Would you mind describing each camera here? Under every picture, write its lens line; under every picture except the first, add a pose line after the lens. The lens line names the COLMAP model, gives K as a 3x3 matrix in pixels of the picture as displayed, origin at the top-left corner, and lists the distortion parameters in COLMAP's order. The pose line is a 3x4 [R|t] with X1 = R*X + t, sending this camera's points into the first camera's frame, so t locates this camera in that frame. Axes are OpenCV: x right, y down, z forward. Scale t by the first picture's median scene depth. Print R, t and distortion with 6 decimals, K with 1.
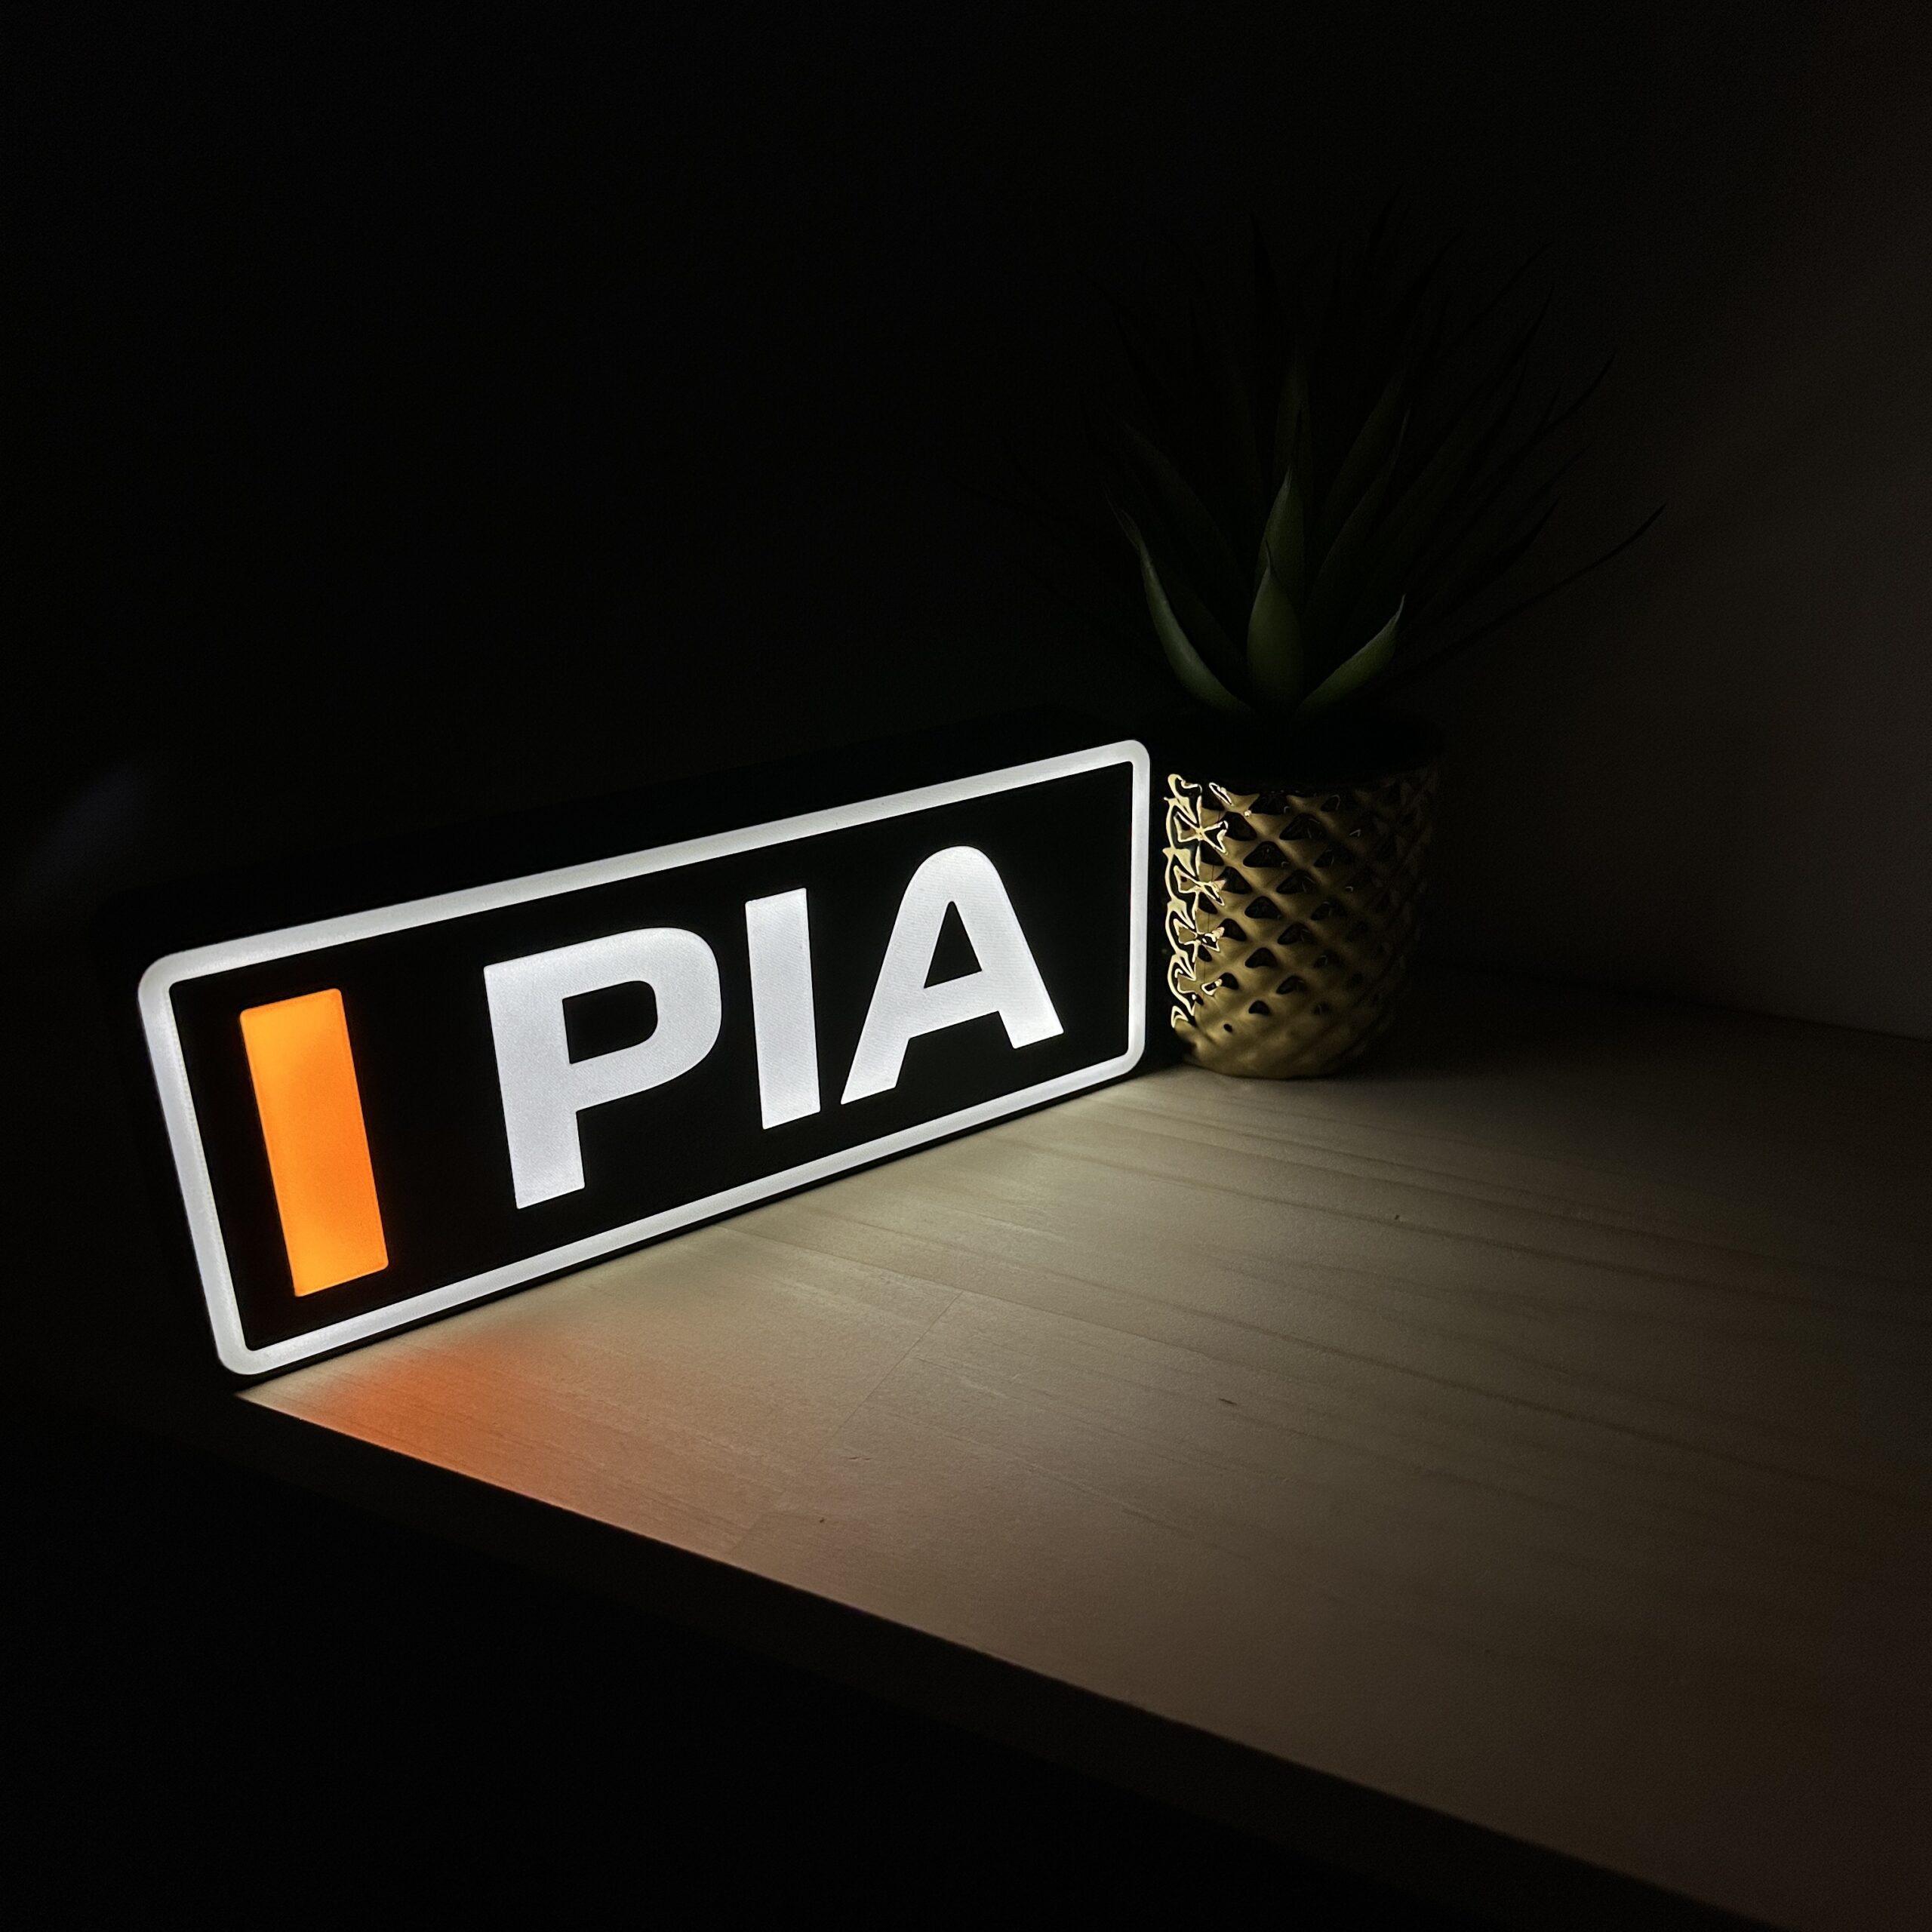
lens RADIAL K [[1813.1, 0, 971.7], [0, 1813.1, 952.2], [0, 0, 1]] dist [0.073588, 0.000000]
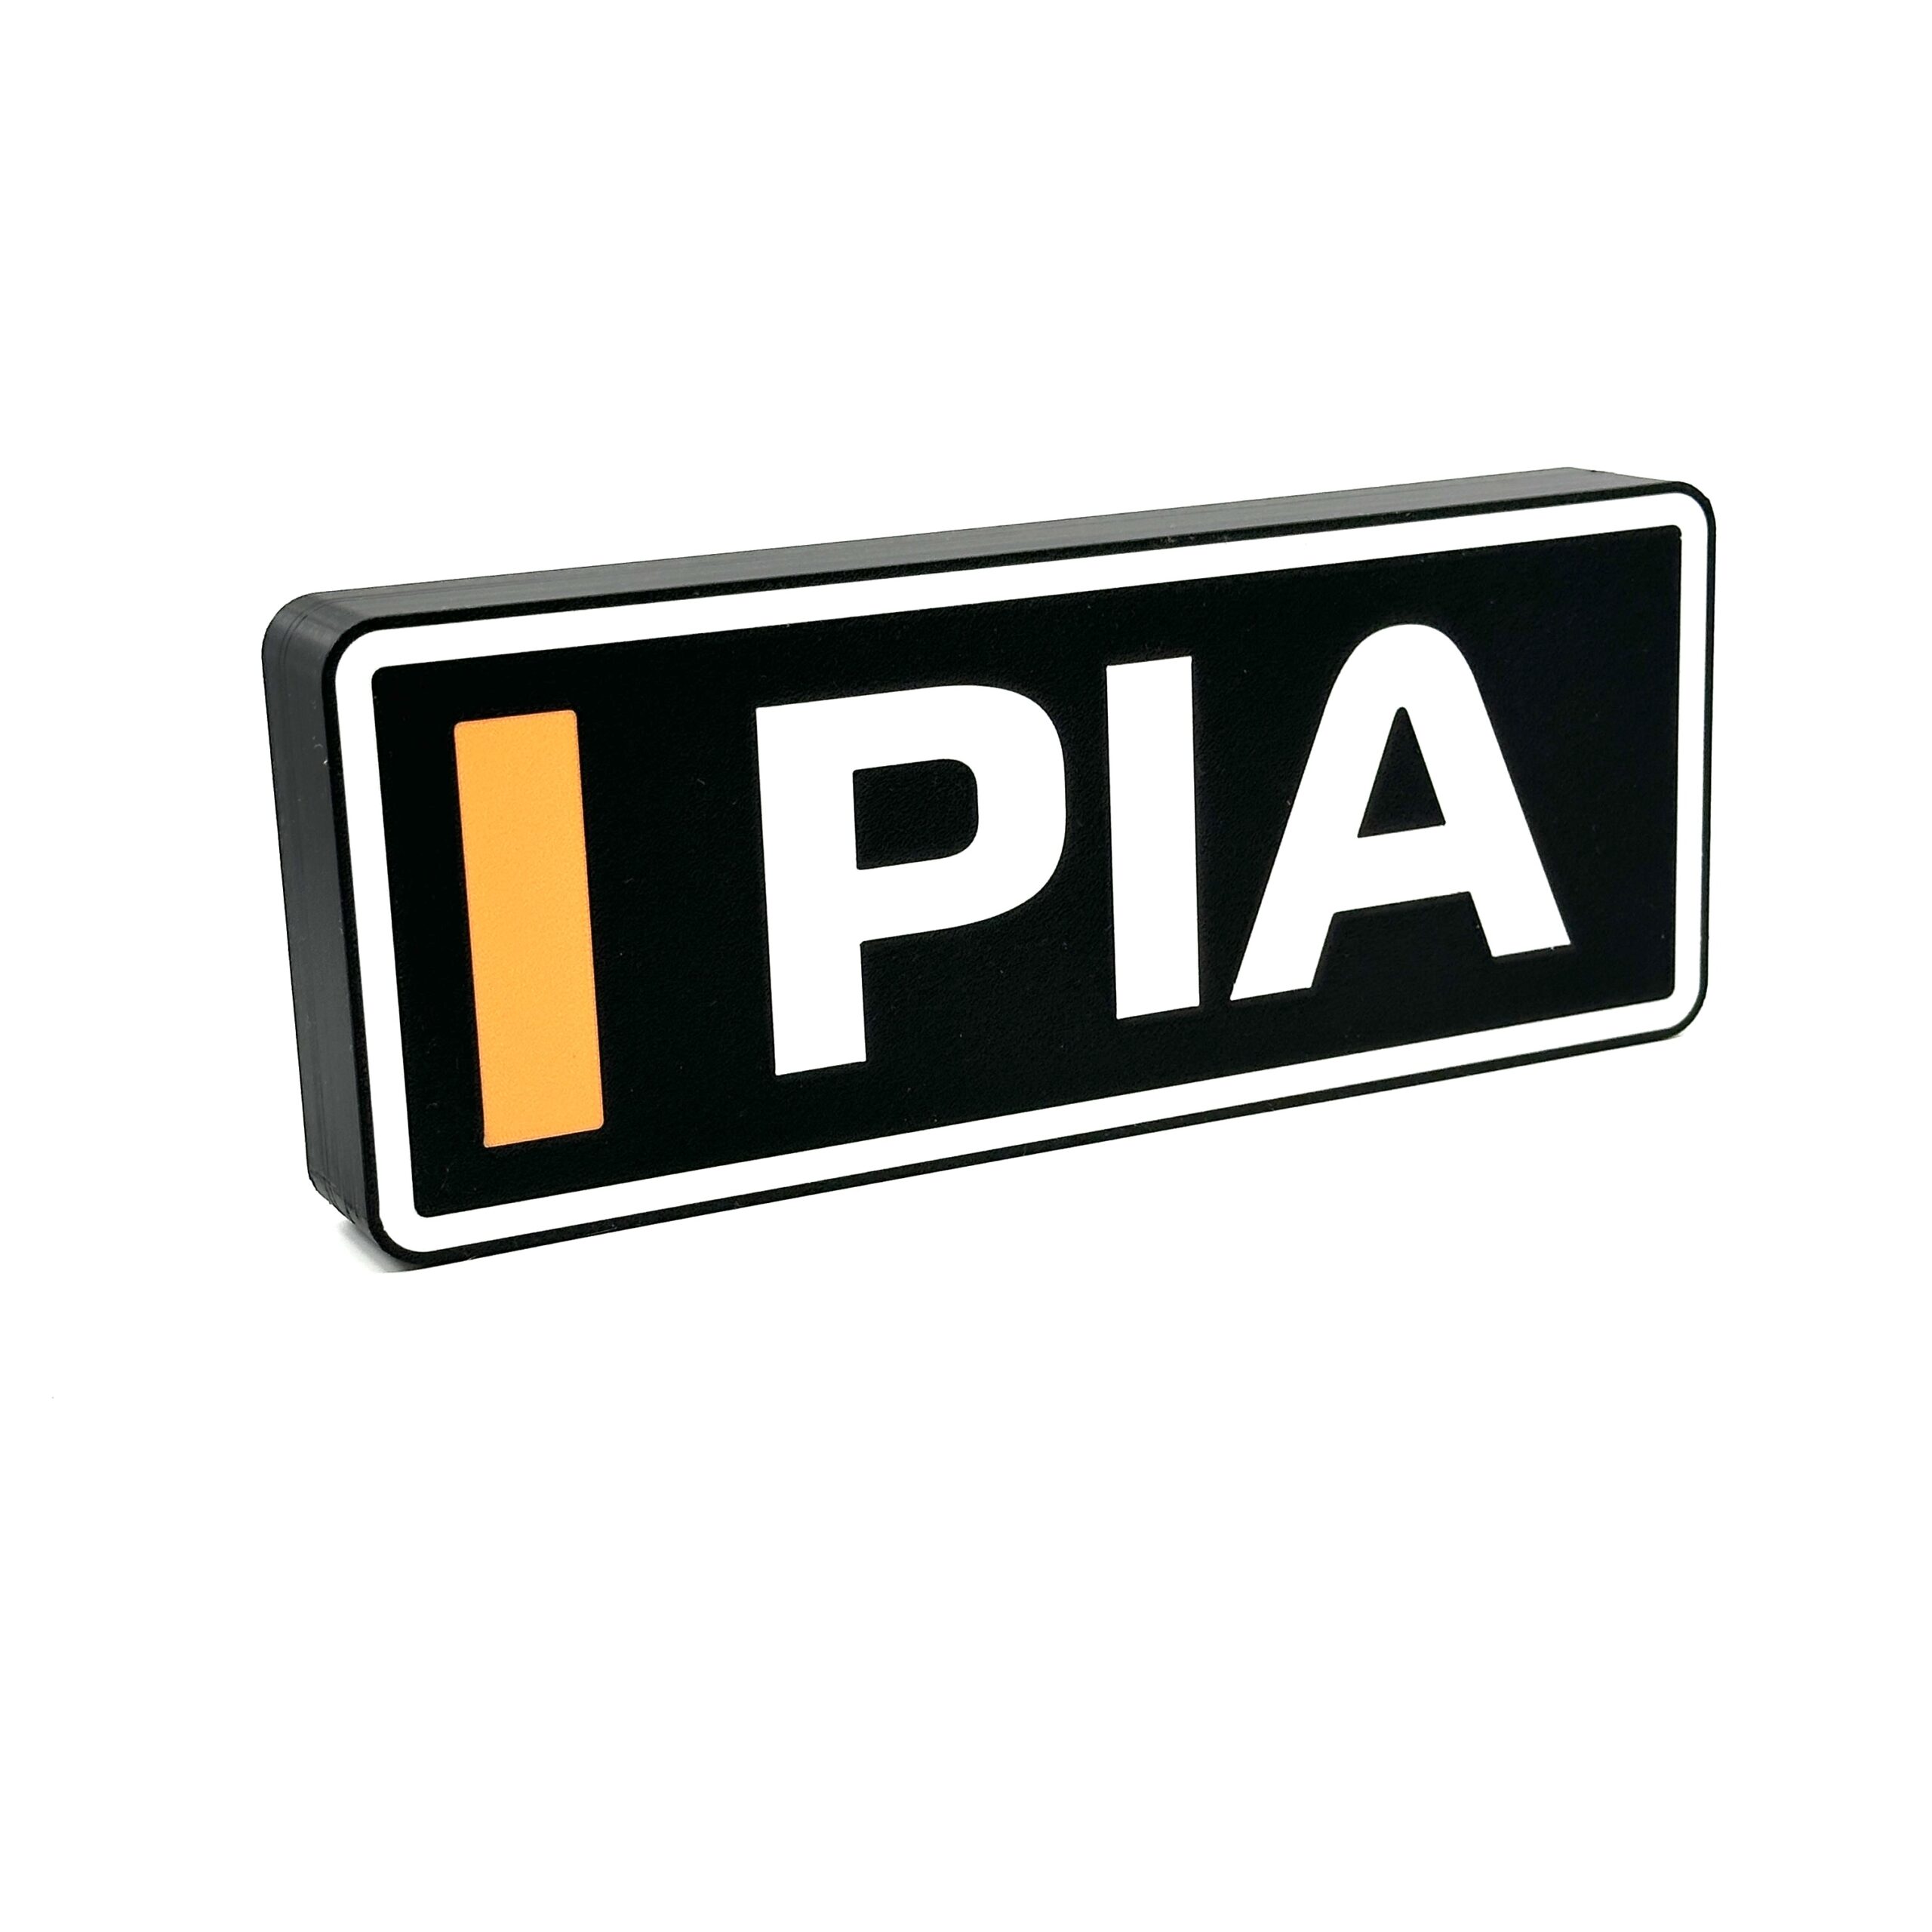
lens RADIAL K [[3682.3, 0, 964.6], [0, 3682.3, 962.7], [0, 0, 1]] dist [0.041619, 0.000000]
pose [[0.990586, 0.021880, -0.135132, 0.015130], [-0.041976, 0.988139, -0.147712, 0.280809], [0.130297, 0.151994, 0.979755, -0.365976]]
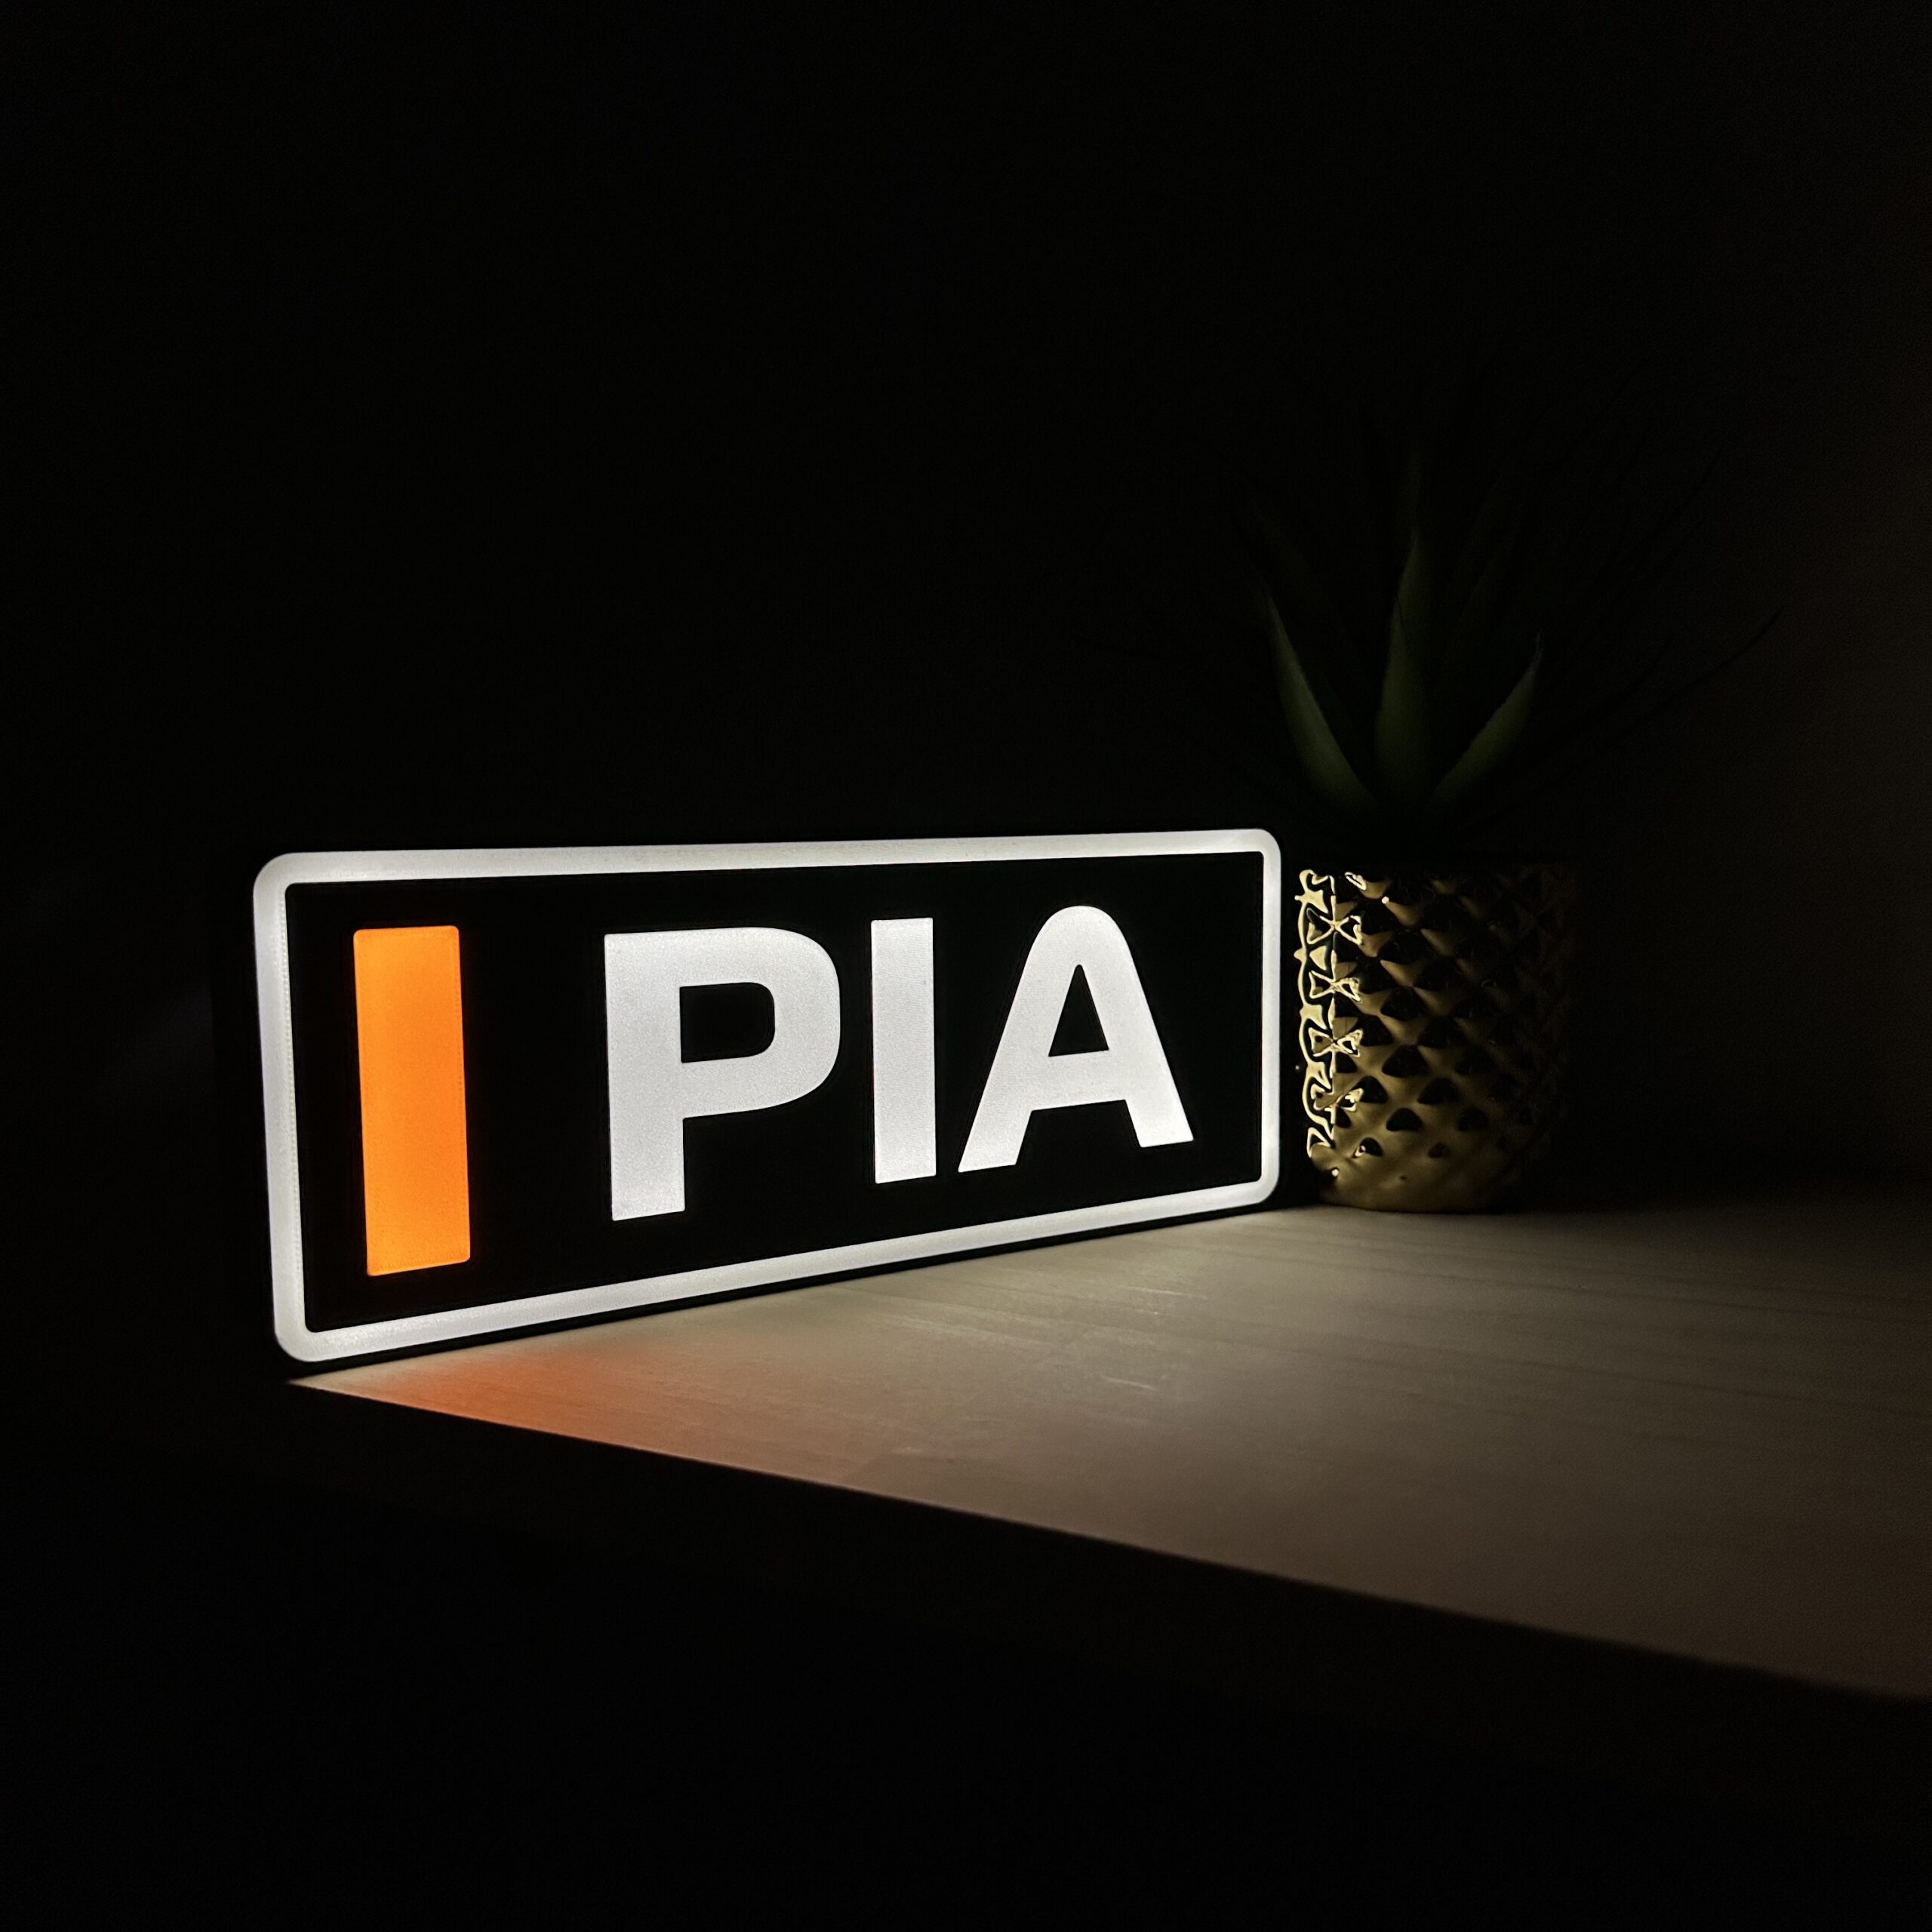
lens RADIAL K [[1813.1, 0, 973.4], [0, 1813.1, 960.9], [0, 0, 1]] dist [0.073588, 0.000000]
pose [[0.999272, 0.015778, -0.034742, -0.034227], [-0.025731, 0.950973, -0.308201, 0.270191], [0.028176, 0.308870, 0.950687, 0.085335]]
